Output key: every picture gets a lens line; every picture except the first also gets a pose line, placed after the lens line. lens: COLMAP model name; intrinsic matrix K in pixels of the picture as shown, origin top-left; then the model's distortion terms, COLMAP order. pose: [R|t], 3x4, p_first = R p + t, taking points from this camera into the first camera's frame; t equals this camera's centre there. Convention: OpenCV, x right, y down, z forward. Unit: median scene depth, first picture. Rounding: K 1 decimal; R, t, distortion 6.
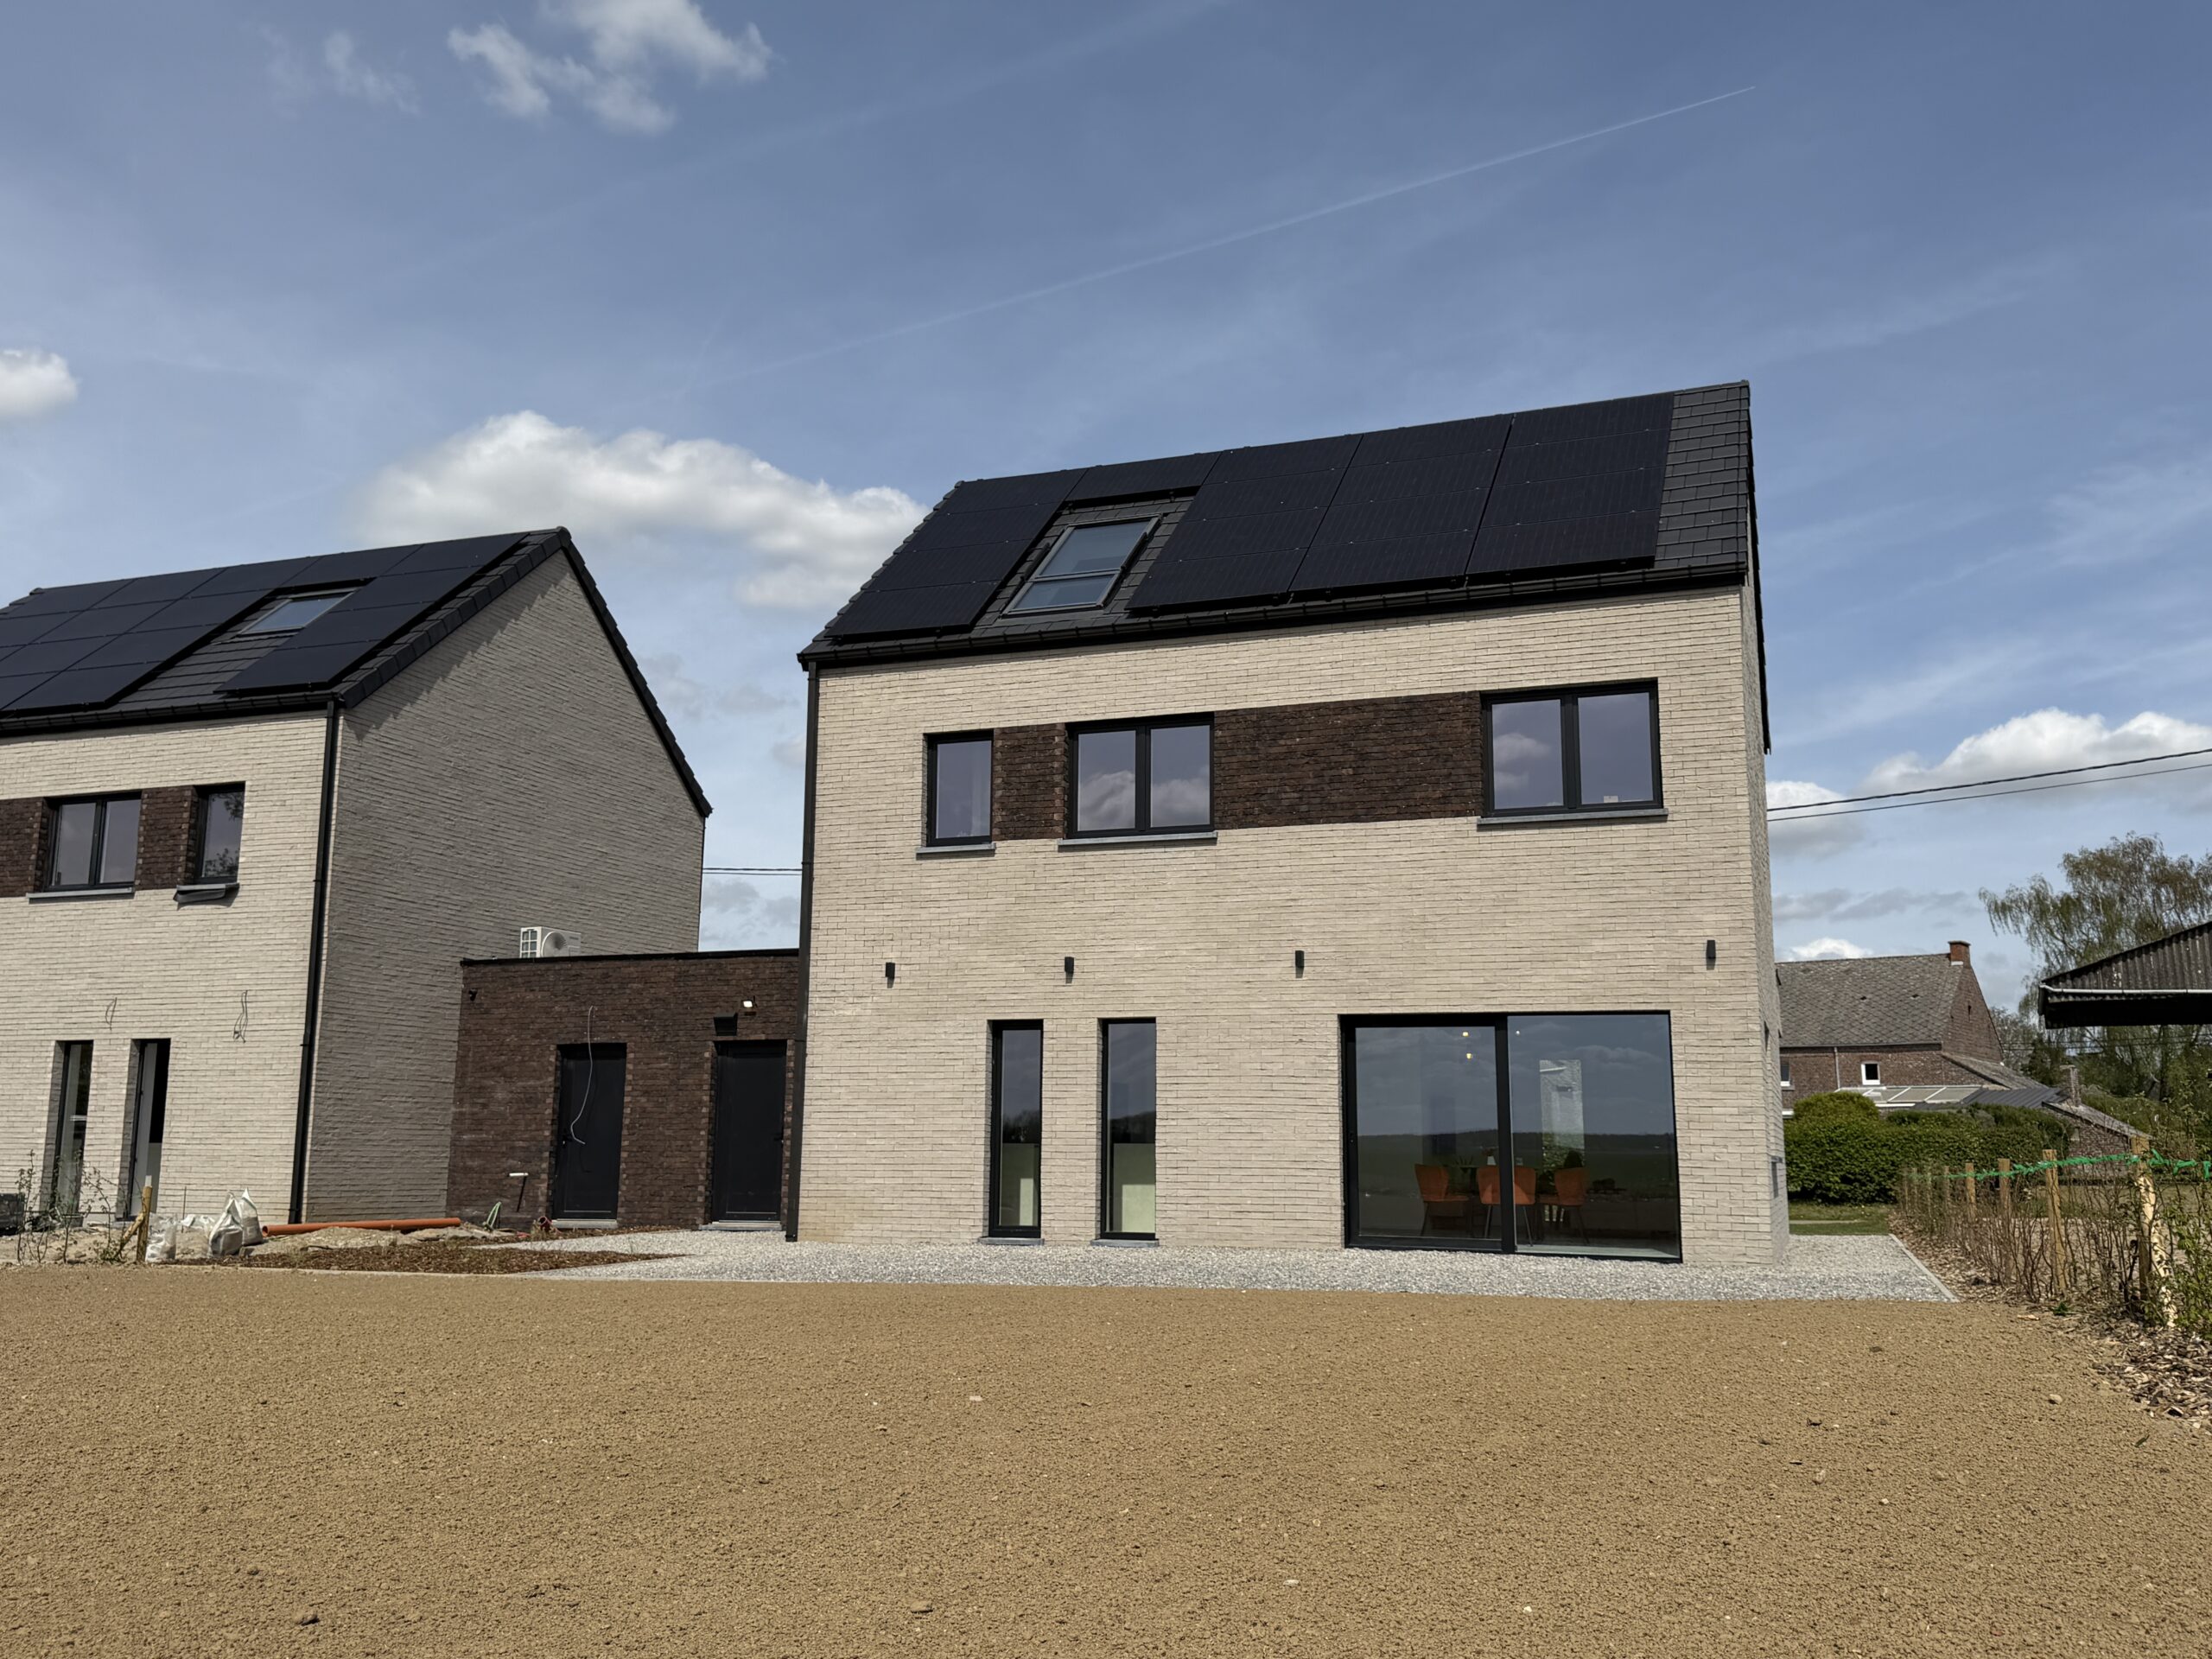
lens RADIAL K [[1950.3, 0, 1103.8], [0, 1950.3, 839.6], [0, 0, 1]] dist [0.142867, -0.004675]
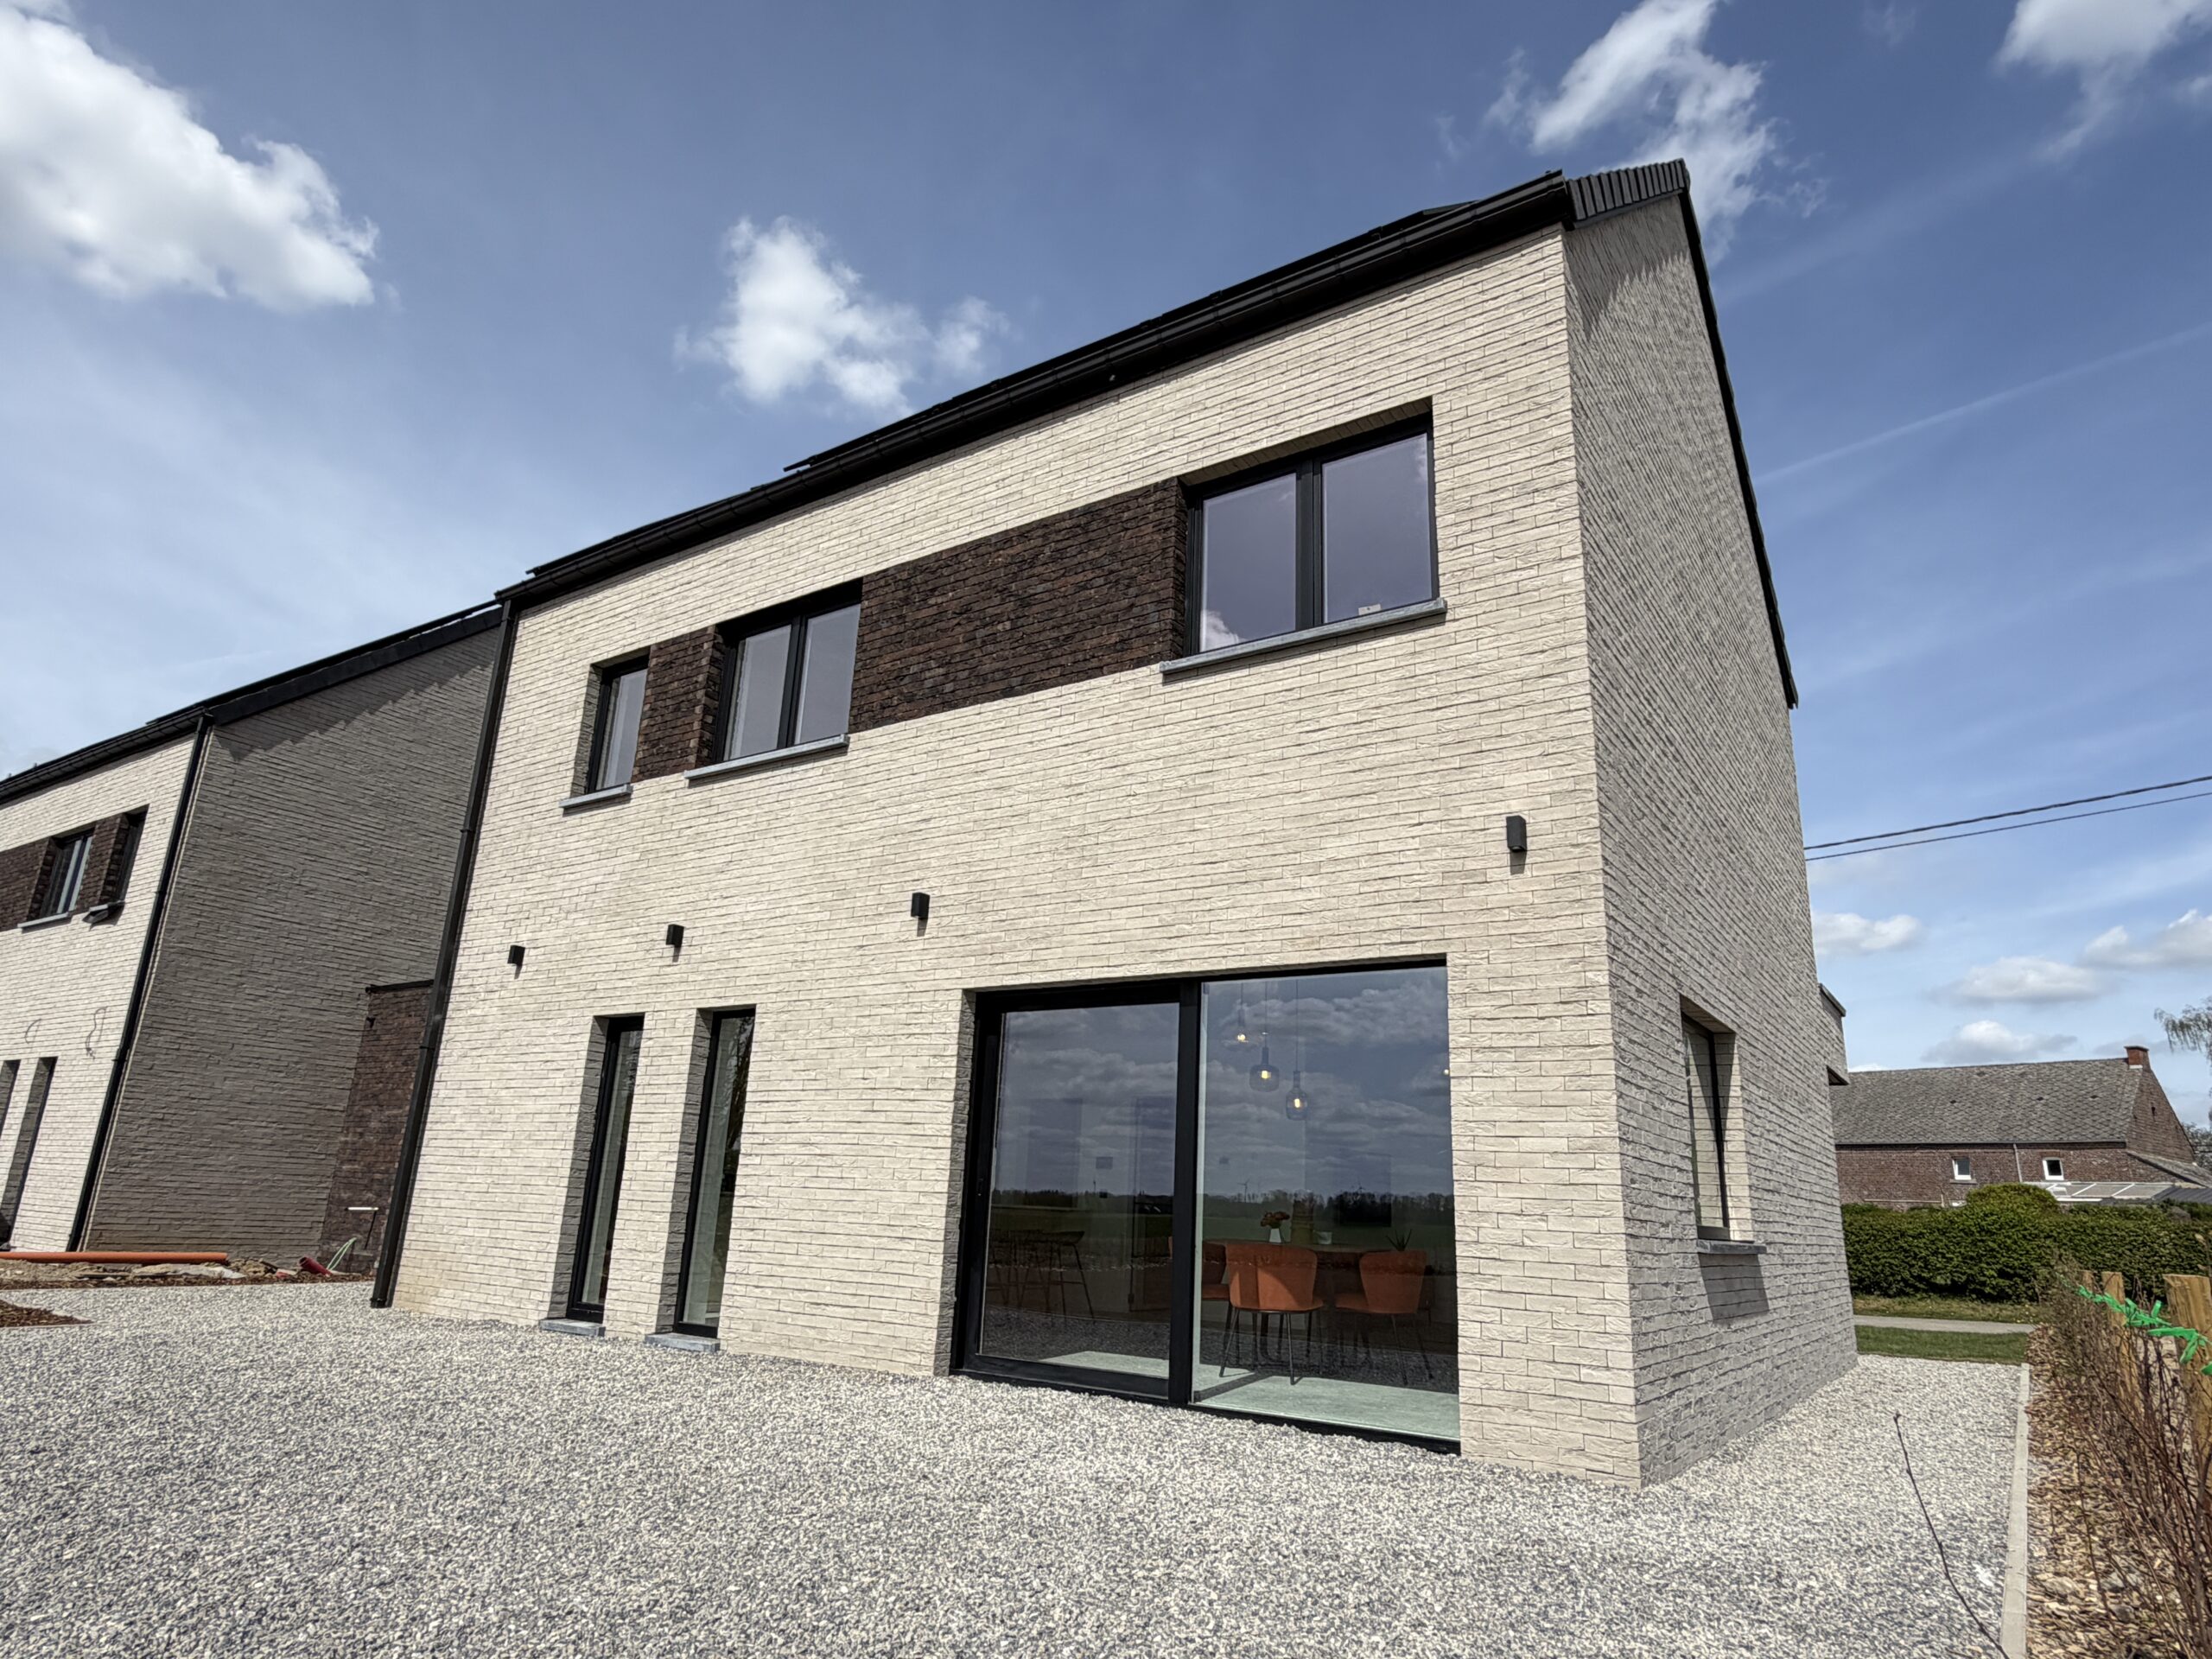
lens RADIAL K [[1324.1, 0, 1097.6], [0, 1324.1, 832.3], [0, 0, 1]] dist [-0.003147, 0.030574]
pose [[0.967824, -0.035493, -0.249110, 0.259068], [0.004268, 0.992175, -0.124785, 0.088826], [0.251590, 0.119707, 0.960402, 0.570926]]
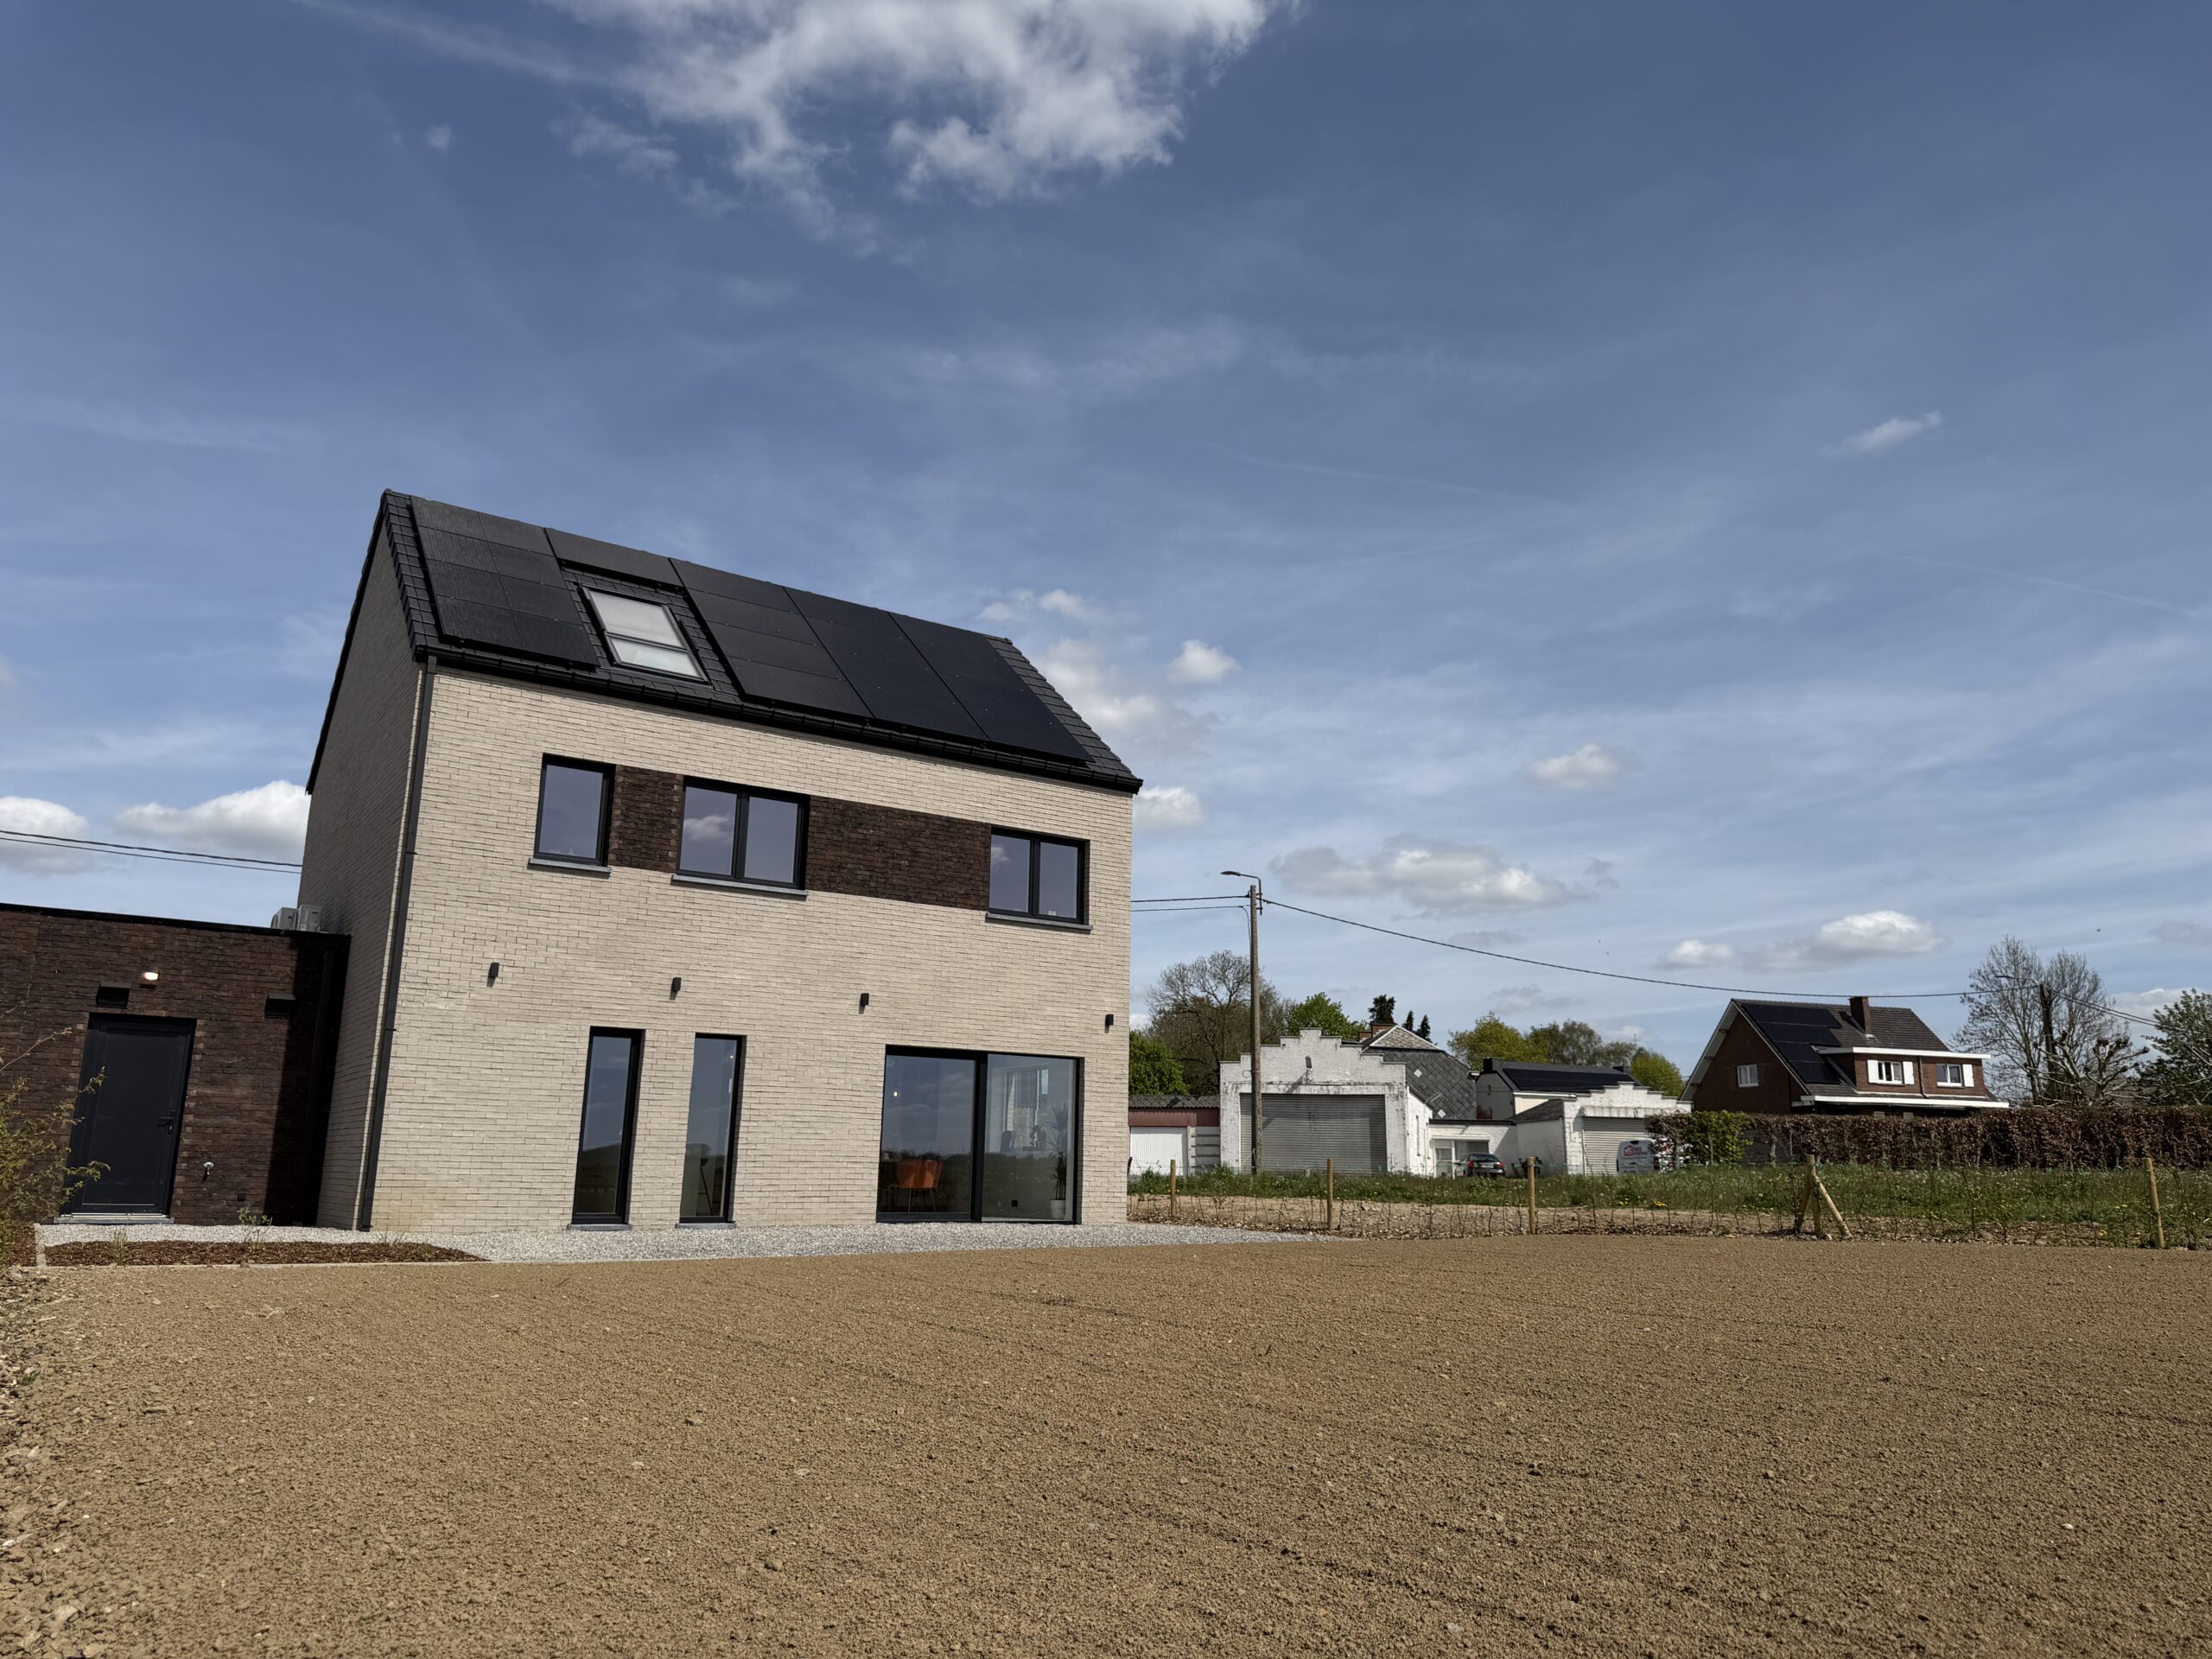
lens RADIAL K [[1536.6, 0, 1107.0], [0, 1536.6, 833.9], [0, 0, 1]] dist [0.129862, -0.177685]
pose [[0.580267, 0.175324, 0.795331, -0.624209], [-0.148086, 0.982988, -0.108649, 0.039108], [-0.800850, -0.054732, 0.596359, 0.253962]]
